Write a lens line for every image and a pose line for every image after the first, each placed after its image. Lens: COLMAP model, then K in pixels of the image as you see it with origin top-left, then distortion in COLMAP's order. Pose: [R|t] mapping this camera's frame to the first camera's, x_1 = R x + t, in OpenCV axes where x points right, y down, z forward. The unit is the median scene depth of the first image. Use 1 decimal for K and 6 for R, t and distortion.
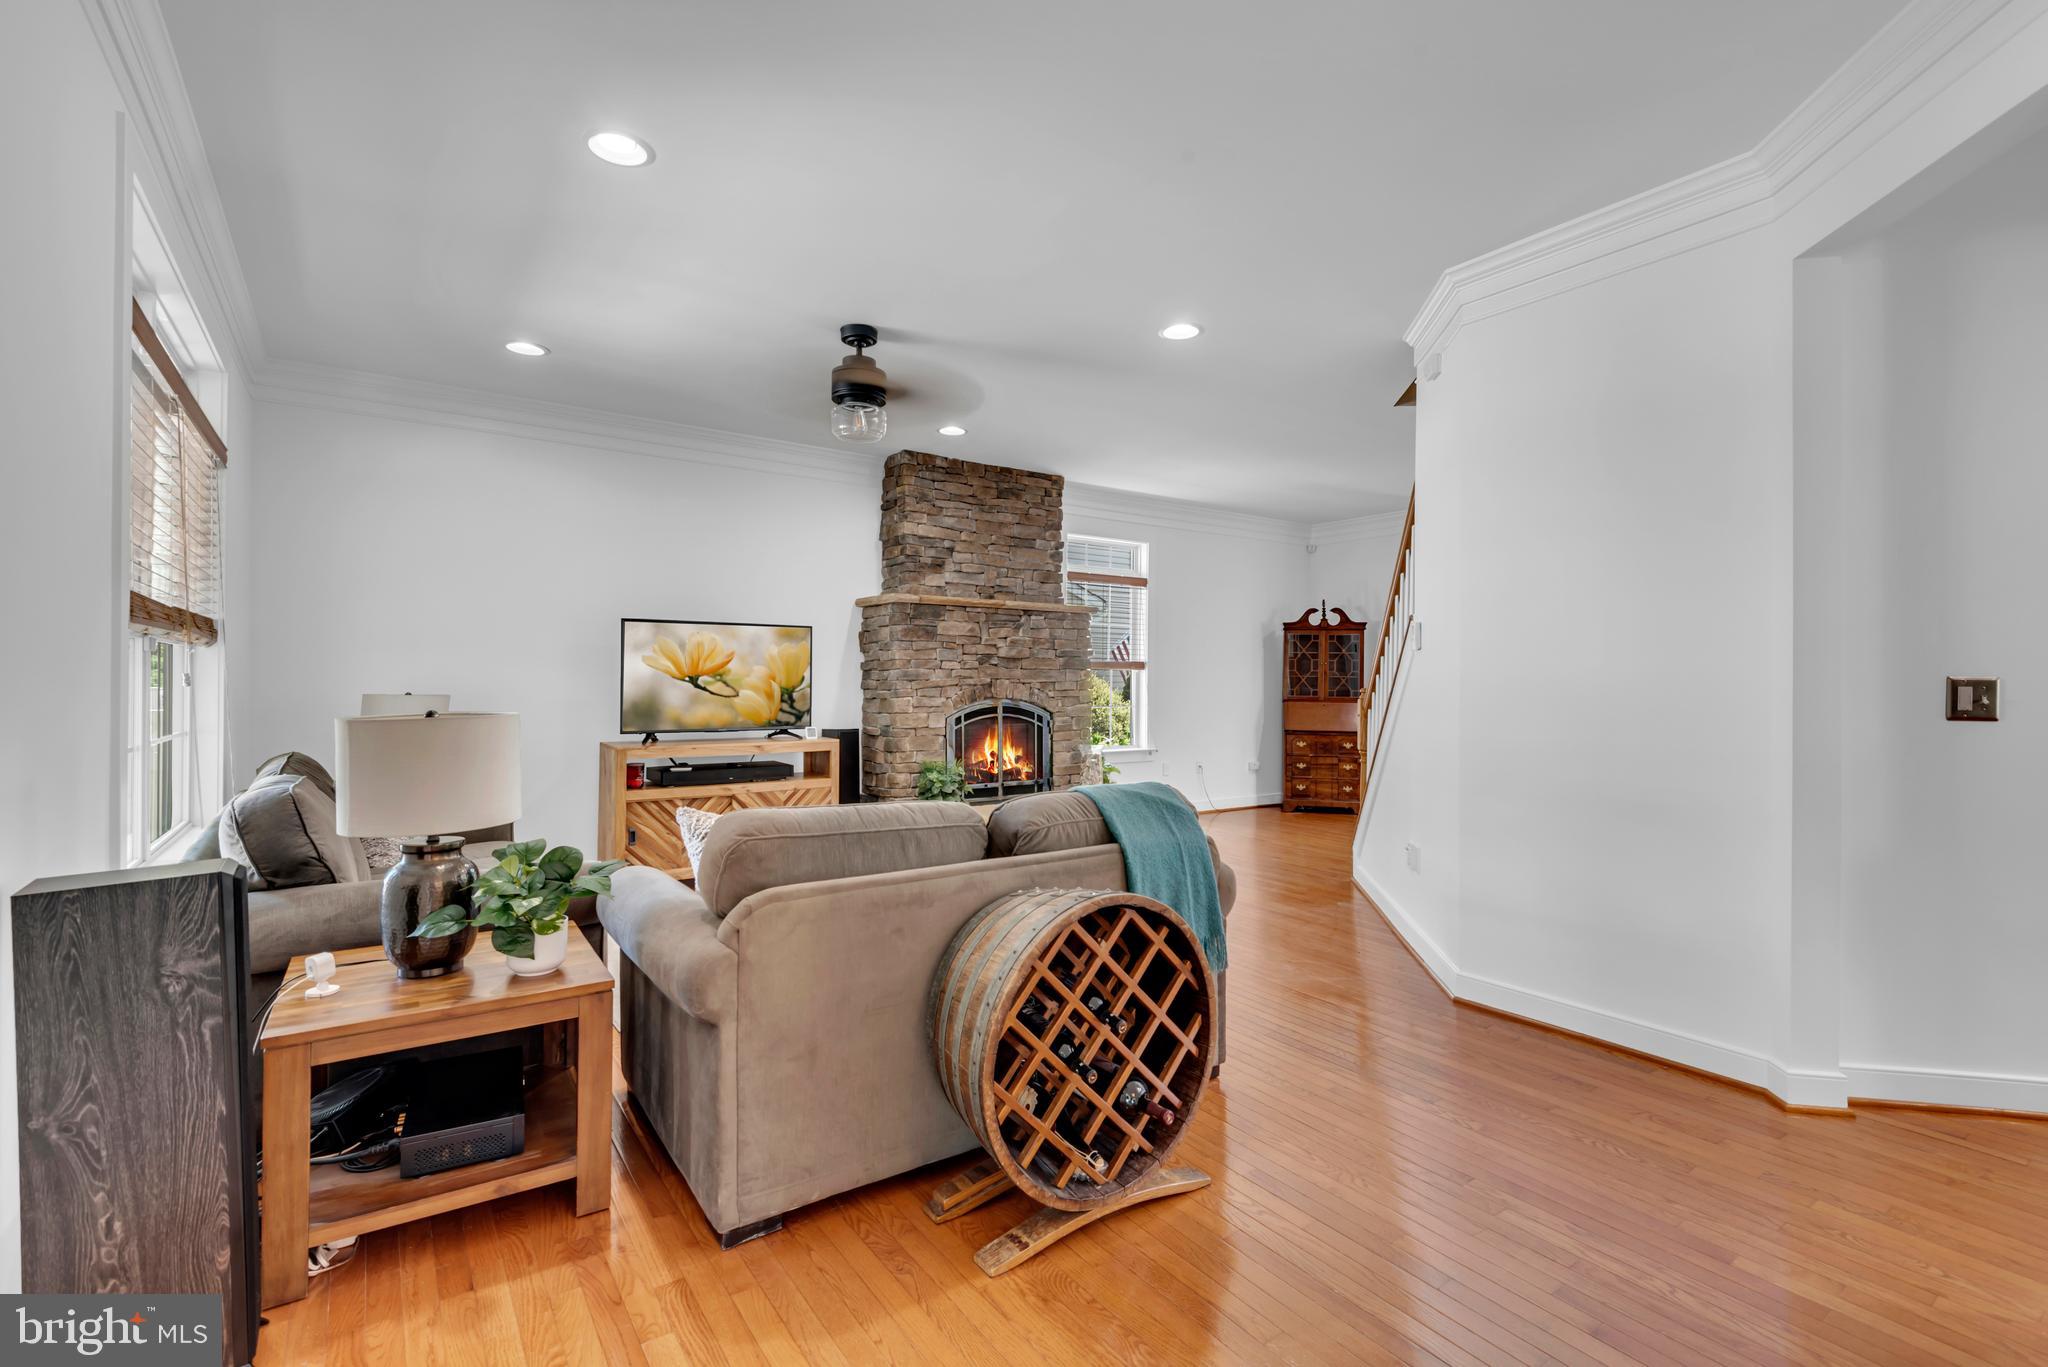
lens RADIAL K [[927.6, 0, 1023.6], [0, 927.6, 684.2], [0, 0, 1]] dist [-0.002434, -0.000956]
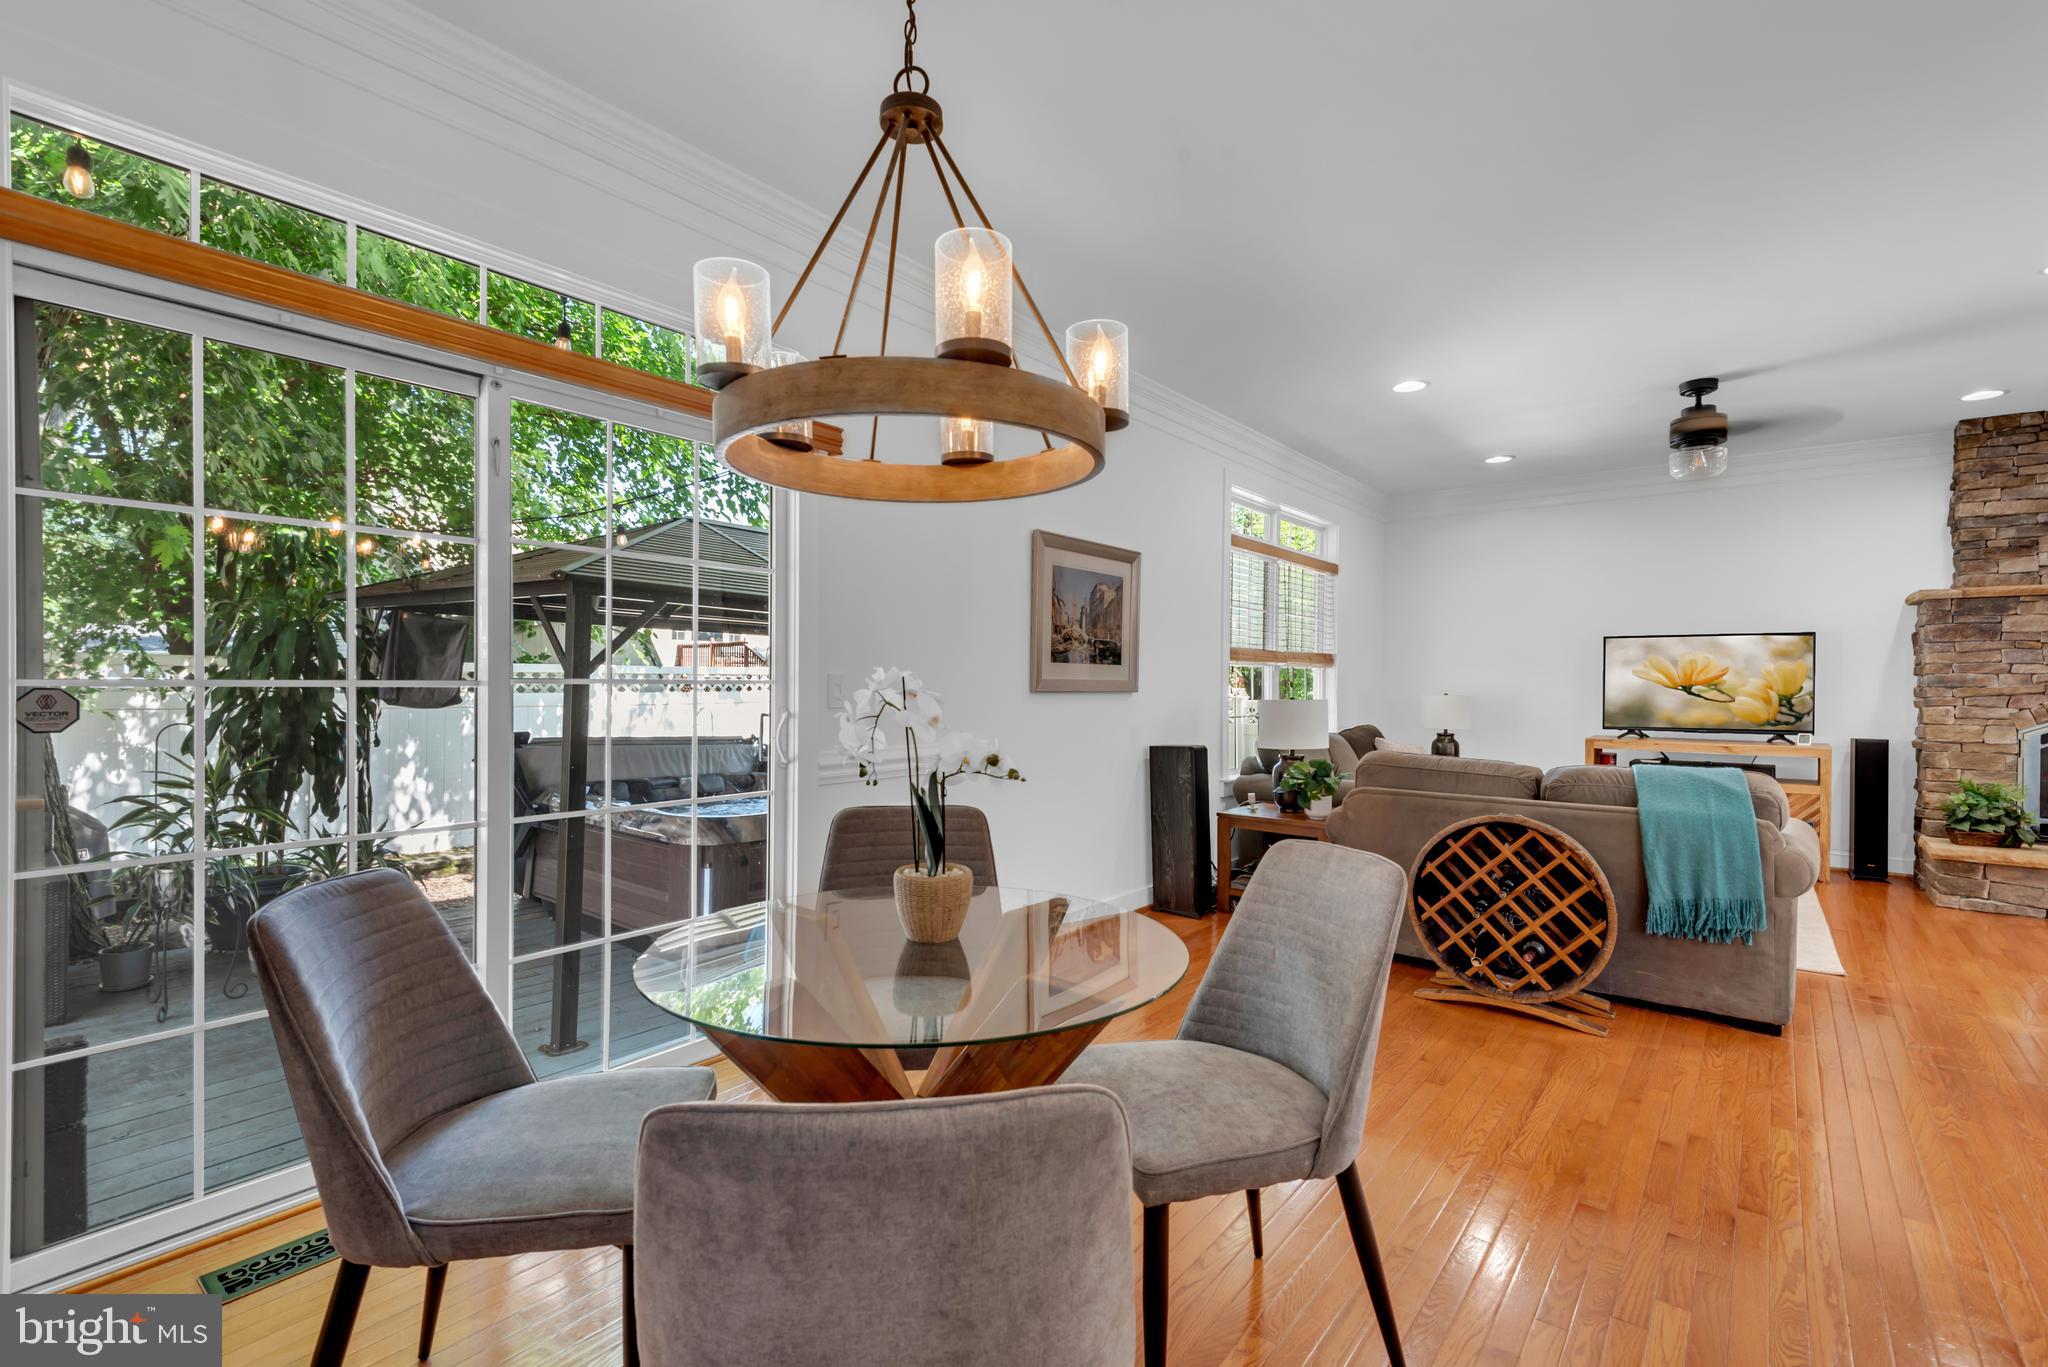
lens RADIAL K [[1021.0, 0, 1023.3], [0, 1021.0, 686.5], [0, 0, 1]] dist [-0.000471, -0.000002]
pose [[0.315723, 0.002377, -0.948848, 0.544985], [-0.006739, 0.999977, 0.000263, 0.000836], [0.948827, 0.006312, 0.315732, -0.137490]]
